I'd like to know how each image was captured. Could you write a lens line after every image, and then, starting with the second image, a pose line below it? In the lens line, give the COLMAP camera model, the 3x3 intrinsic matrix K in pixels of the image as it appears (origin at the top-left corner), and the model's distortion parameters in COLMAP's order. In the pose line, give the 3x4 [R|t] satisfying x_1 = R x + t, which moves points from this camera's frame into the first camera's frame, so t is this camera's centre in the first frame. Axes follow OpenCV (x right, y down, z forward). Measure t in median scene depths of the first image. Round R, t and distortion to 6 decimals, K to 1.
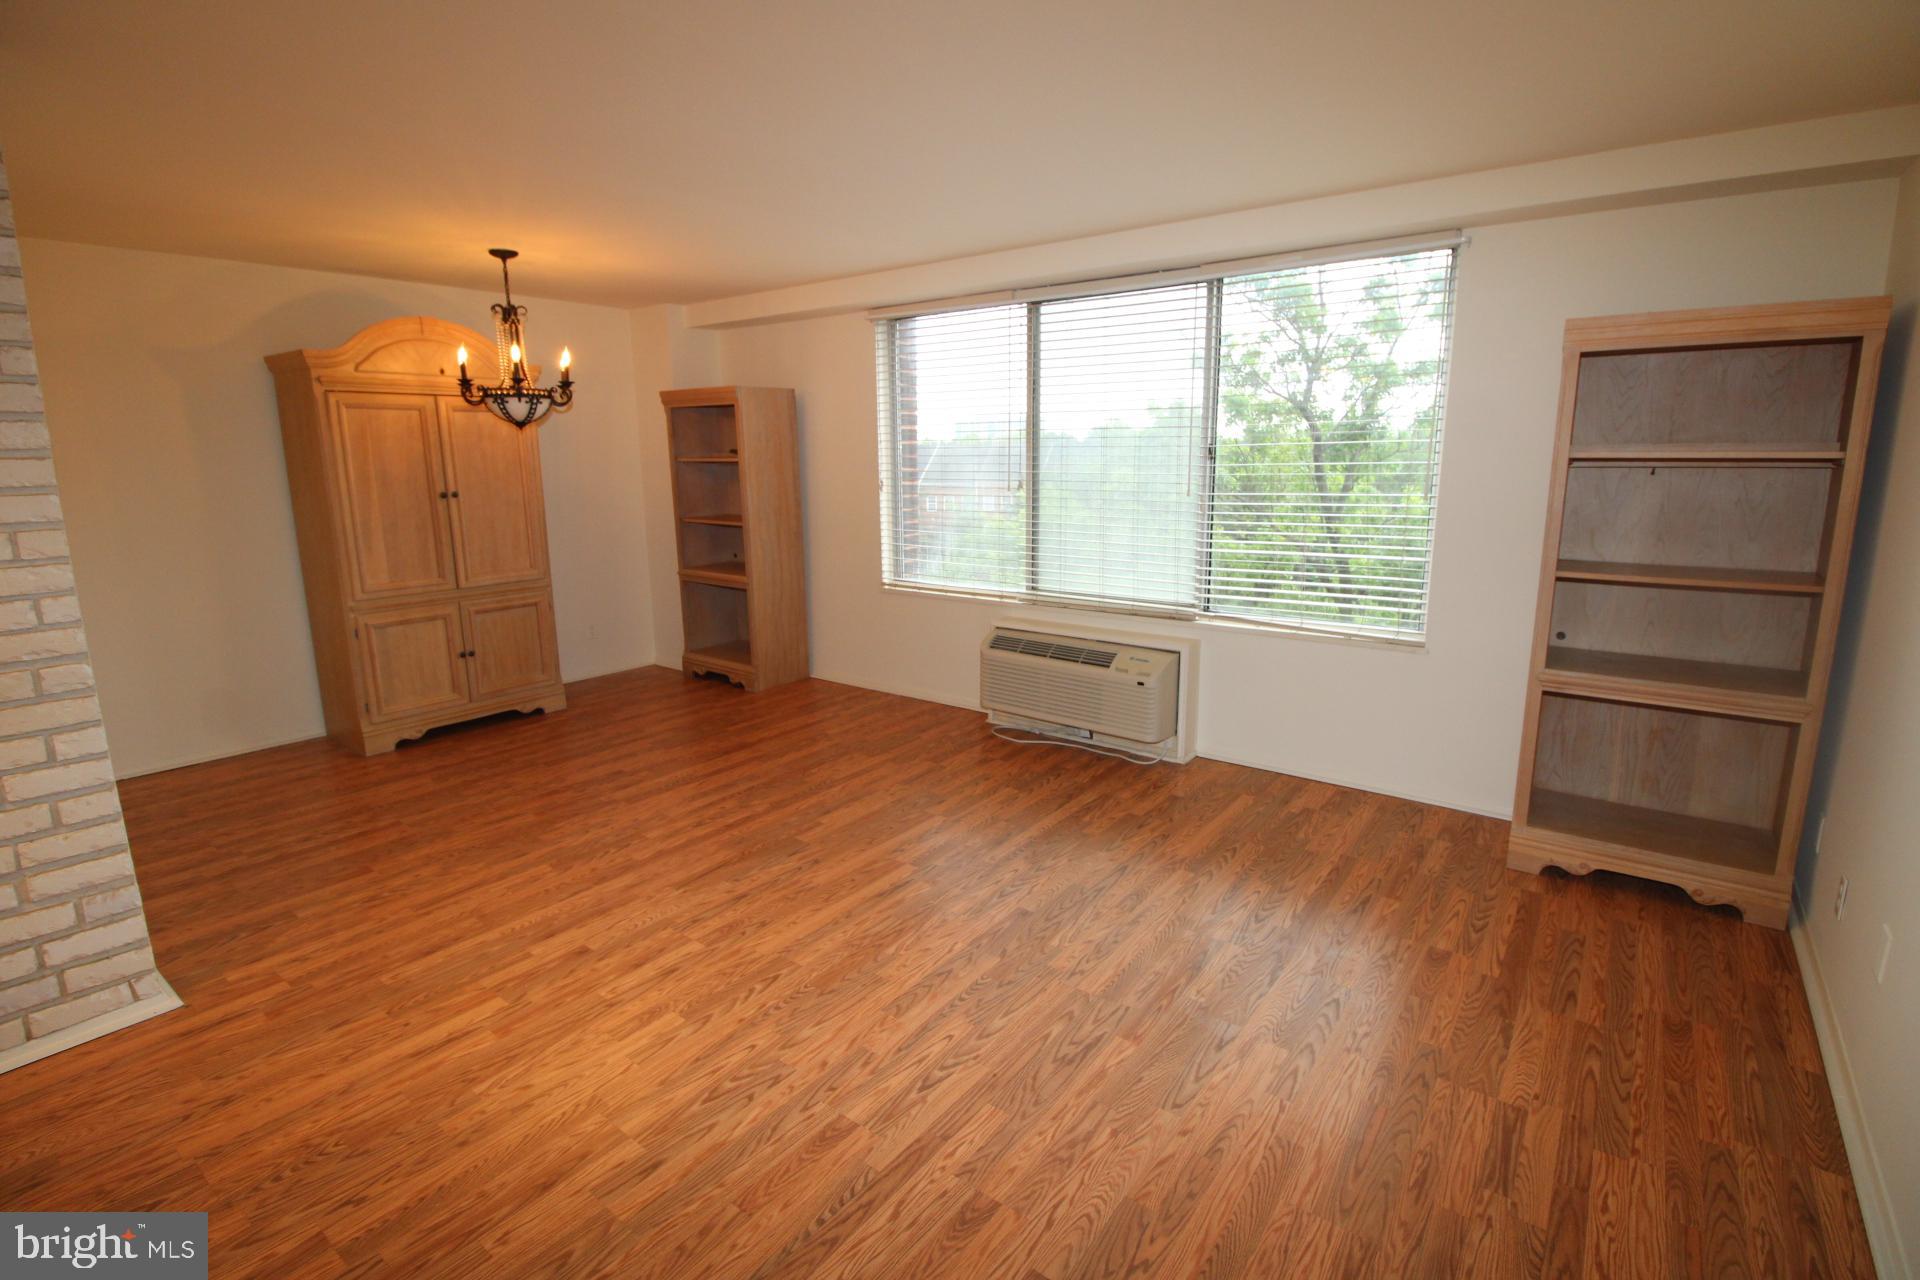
lens RADIAL K [[884.8, 0, 971.6], [0, 884.8, 628.1], [0, 0, 1]] dist [0.000566, -0.013248]
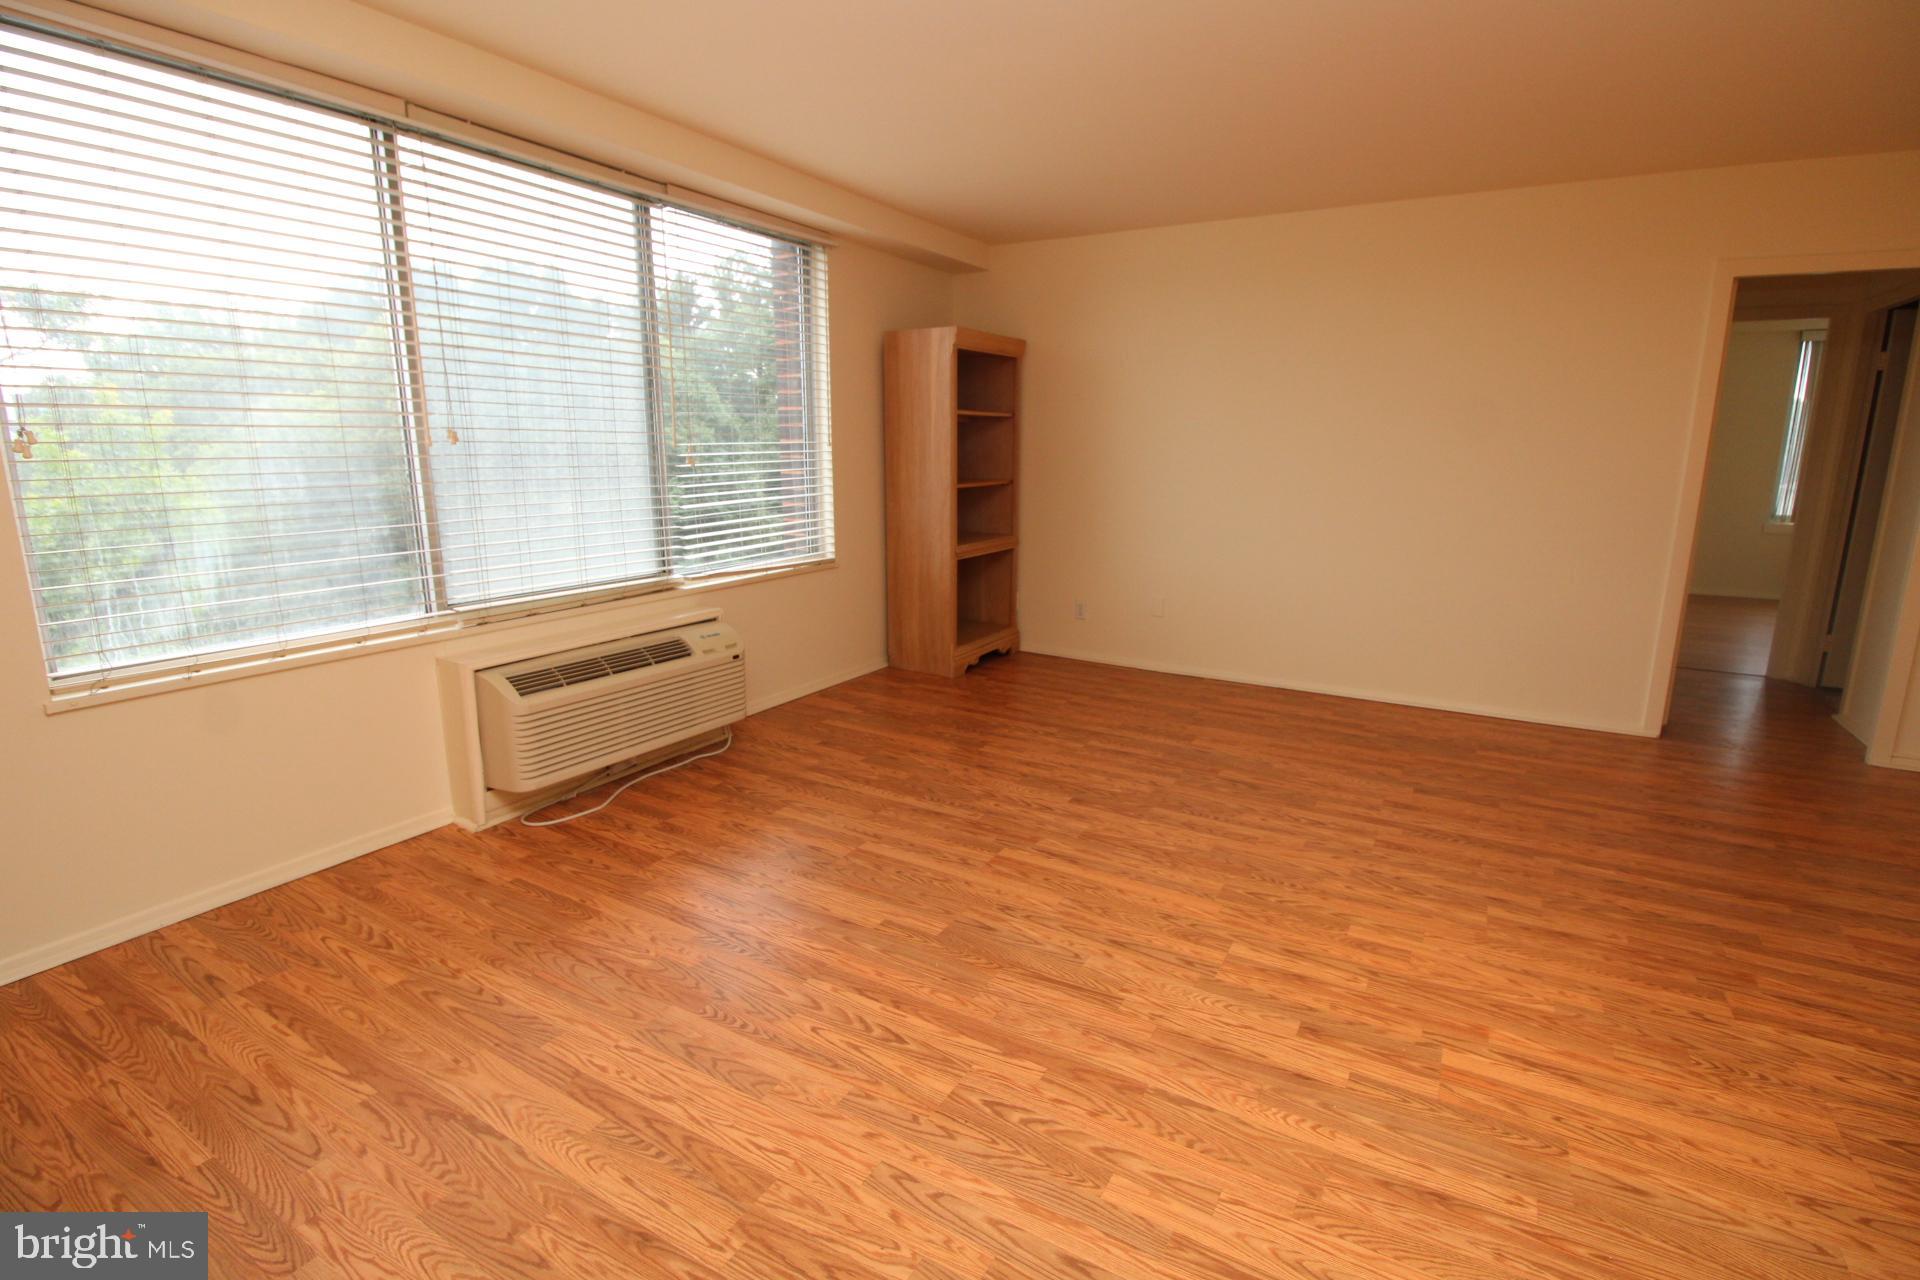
lens RADIAL K [[884.8, 0, 971.5], [0, 884.8, 624.7], [0, 0, 1]] dist [0.000566, -0.013248]
pose [[-0.113289, -0.194749, 0.974289, -0.947419], [0.186763, 0.958947, 0.213399, -0.154782], [-0.975851, 0.206137, -0.072267, 1.120530]]
